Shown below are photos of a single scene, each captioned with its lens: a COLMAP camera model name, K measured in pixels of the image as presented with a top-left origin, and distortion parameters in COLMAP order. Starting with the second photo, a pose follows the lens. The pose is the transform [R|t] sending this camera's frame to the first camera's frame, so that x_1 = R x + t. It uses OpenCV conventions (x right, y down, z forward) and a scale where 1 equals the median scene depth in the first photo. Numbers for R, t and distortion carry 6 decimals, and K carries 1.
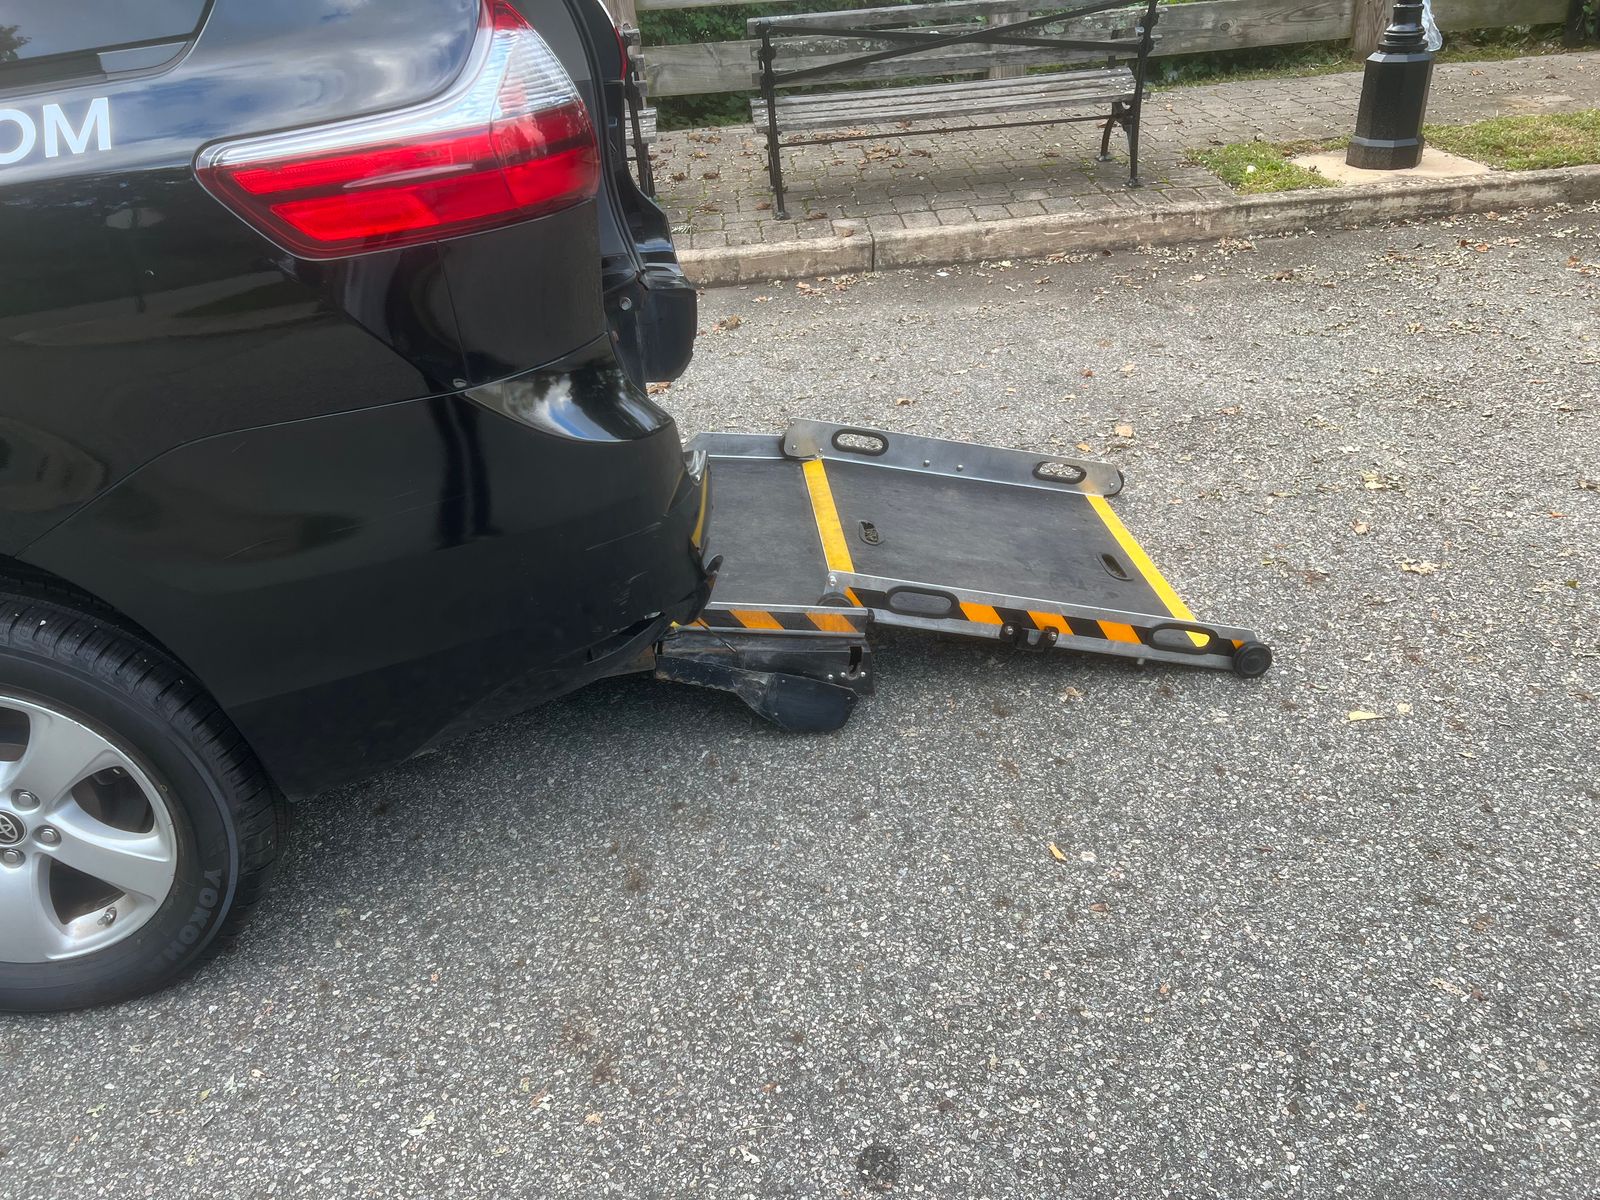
lens RADIAL K [[1195.8, 0, 800.0], [0, 1195.8, 600.0], [0, 0, 1]] dist [0.068376, -0.082856]
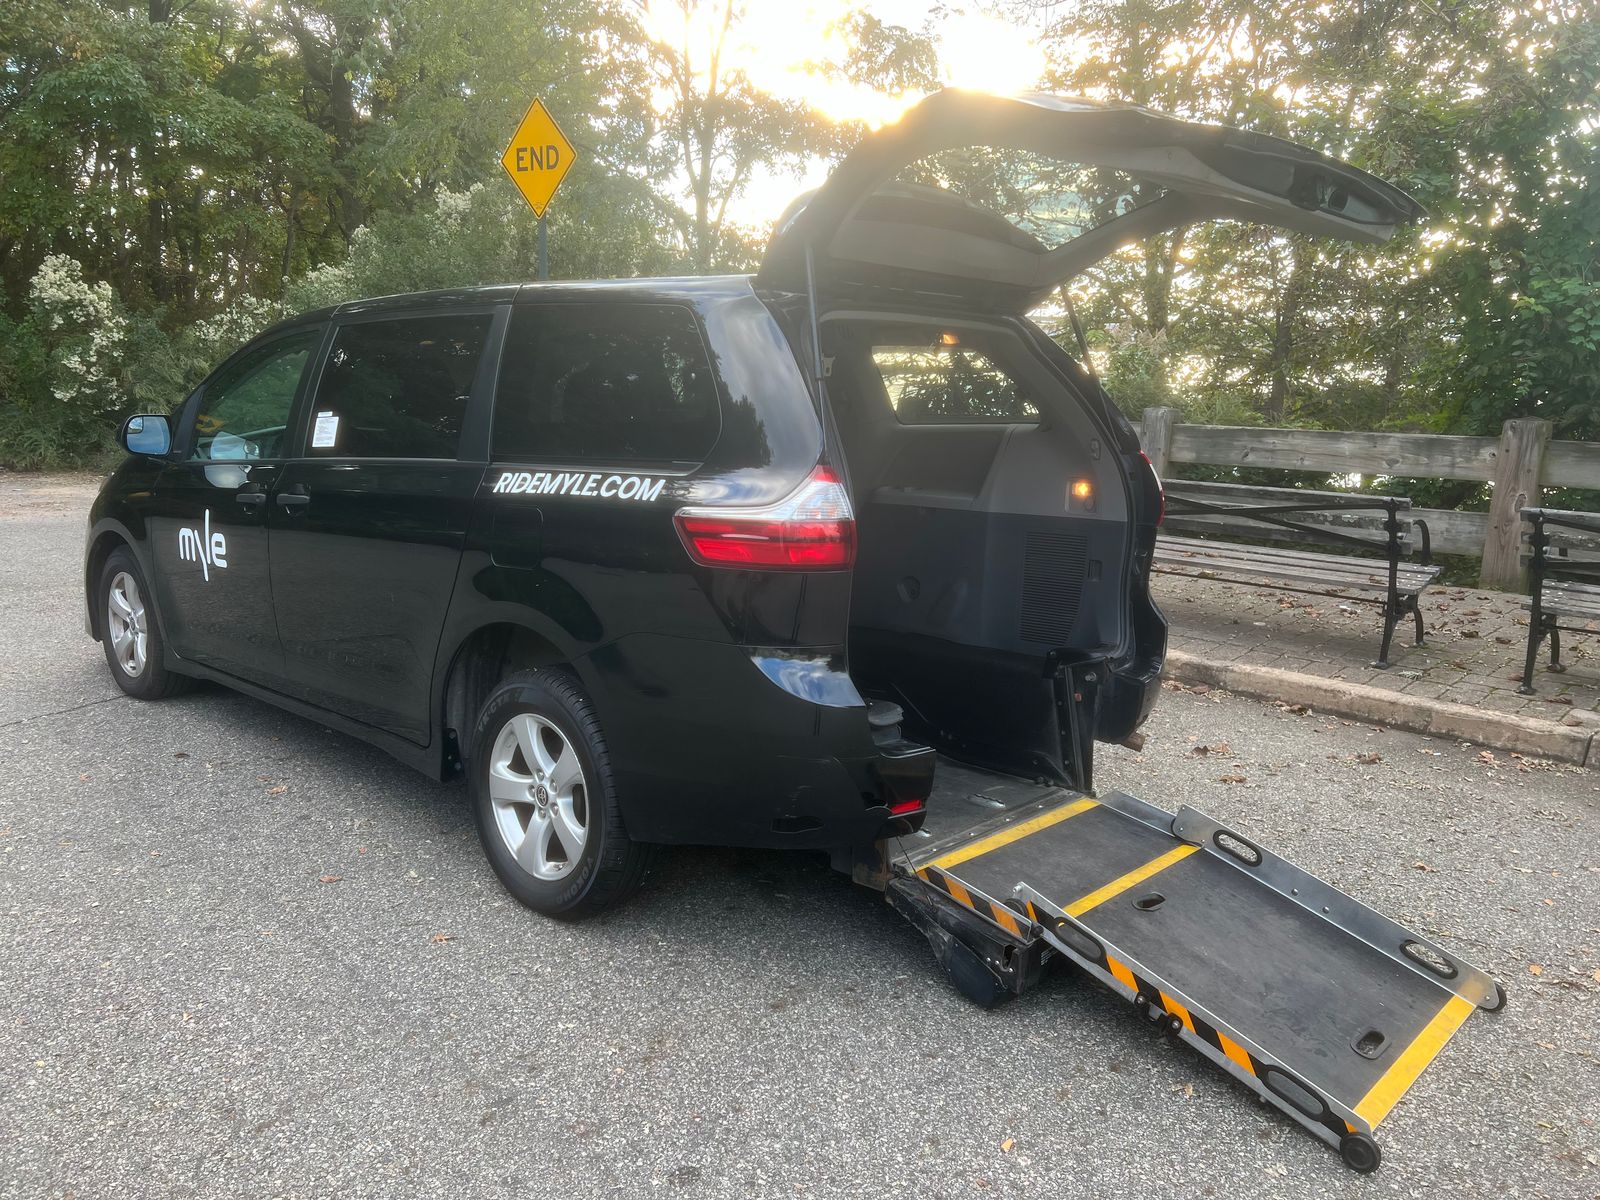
lens RADIAL K [[1195.8, 0, 800.0], [0, 1195.8, 600.0], [0, 0, 1]] dist [0.068376, -0.082856]
pose [[0.650746, 0.225497, -0.725038, 0.712765], [-0.435023, 0.893351, -0.112604, -0.044503], [0.622322, 0.388685, 0.679441, -0.144451]]
